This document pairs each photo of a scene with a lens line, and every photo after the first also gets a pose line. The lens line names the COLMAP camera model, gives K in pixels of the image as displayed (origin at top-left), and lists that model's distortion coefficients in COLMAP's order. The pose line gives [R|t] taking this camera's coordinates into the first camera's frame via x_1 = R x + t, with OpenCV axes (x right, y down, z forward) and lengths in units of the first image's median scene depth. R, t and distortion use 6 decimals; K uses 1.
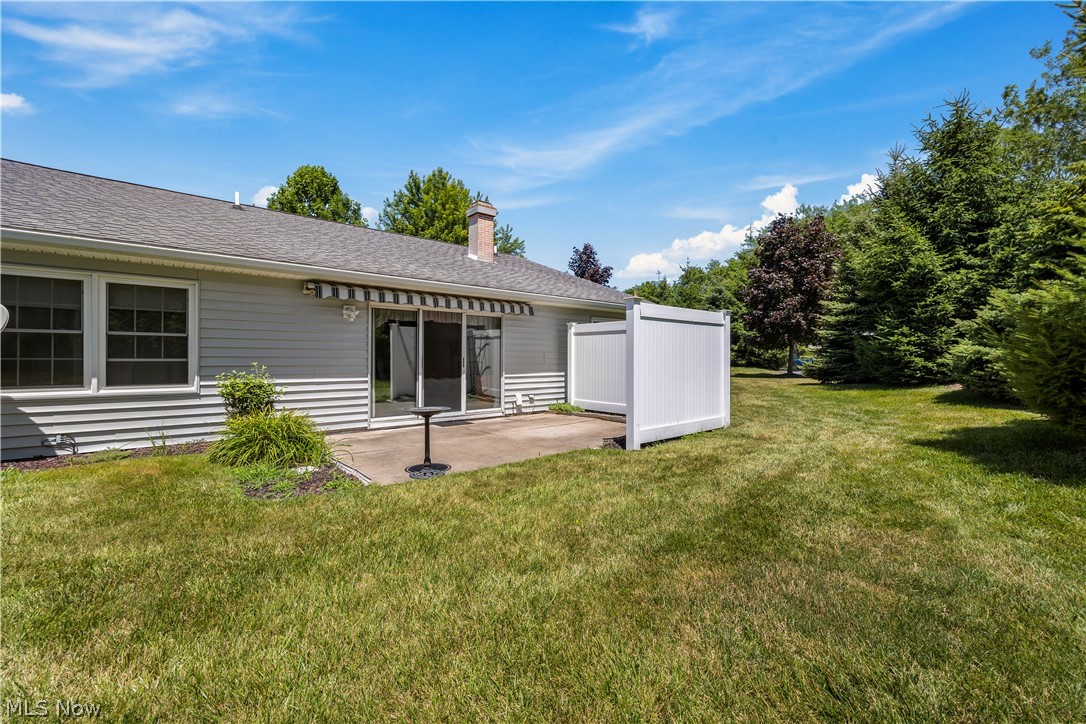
lens RADIAL K [[442.9, 0, 545.5], [0, 442.9, 359.8], [0, 0, 1]] dist [-0.001923, -0.000310]
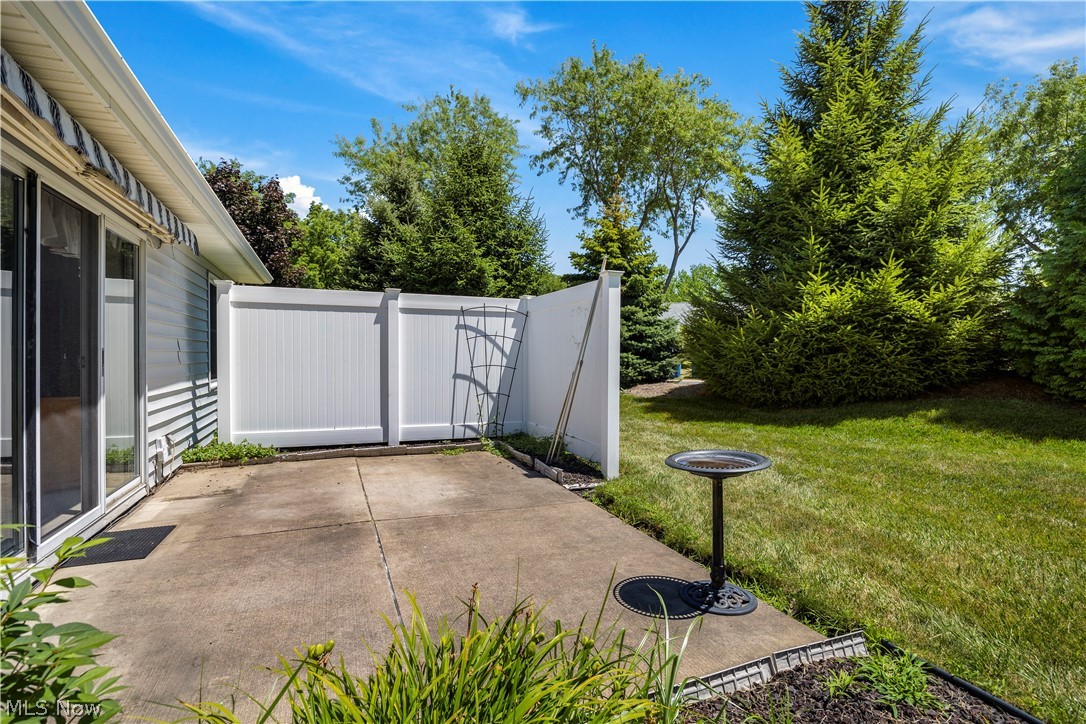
lens RADIAL K [[545.8, 0, 543.0], [0, 545.8, 362.0], [0, 0, 1]] dist [-0.000124, -0.000004]
pose [[0.330007, -0.009854, 0.943927, -0.409361], [-0.000768, 0.999942, 0.010707, 0.000671], [-0.943978, -0.004258, 0.329980, 0.459826]]
